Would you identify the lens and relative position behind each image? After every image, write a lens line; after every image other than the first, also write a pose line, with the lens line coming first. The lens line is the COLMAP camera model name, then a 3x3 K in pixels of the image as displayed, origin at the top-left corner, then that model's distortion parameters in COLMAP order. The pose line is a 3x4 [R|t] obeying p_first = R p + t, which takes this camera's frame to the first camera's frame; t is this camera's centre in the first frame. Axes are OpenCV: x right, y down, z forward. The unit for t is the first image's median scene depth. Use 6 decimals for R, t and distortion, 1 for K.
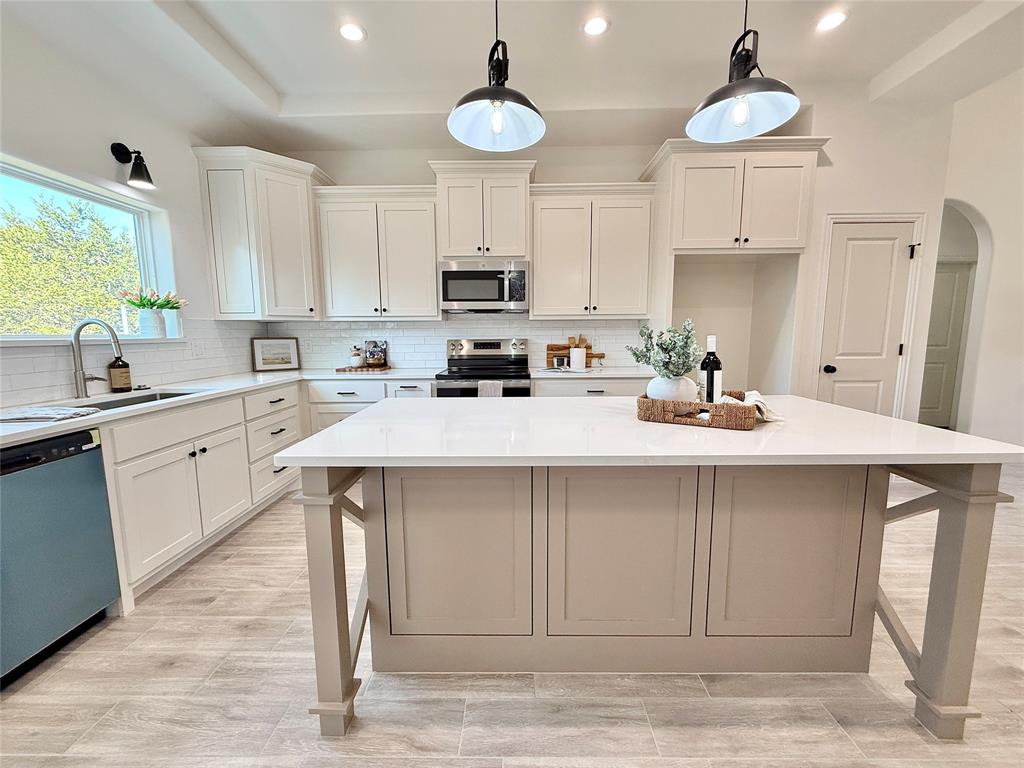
lens RADIAL K [[406.7, 0, 509.6], [0, 406.7, 384.1], [0, 0, 1]] dist [0.001002, -0.000327]
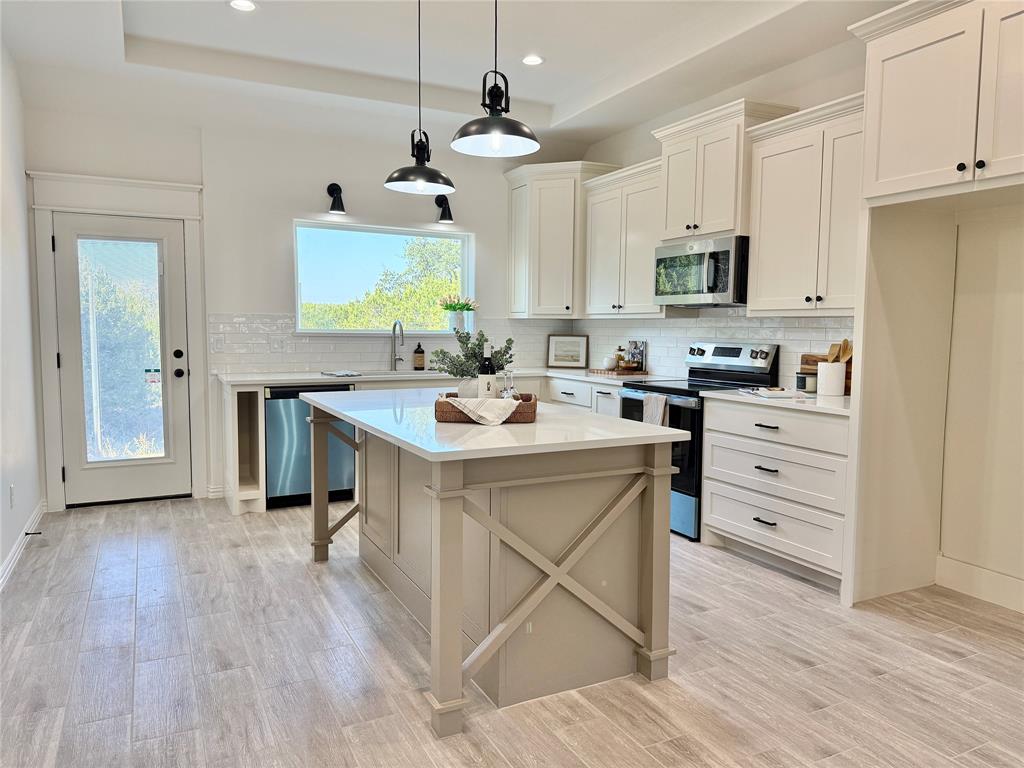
lens RADIAL K [[712.9, 0, 512.0], [0, 712.9, 384.0], [0, 0, 1]] dist [0.121770, -0.207484]
pose [[0.463681, 0.083288, -0.882079, 1.006635], [-0.121465, 0.992147, 0.029831, -0.033900], [0.877637, 0.093310, 0.470156, 0.080155]]
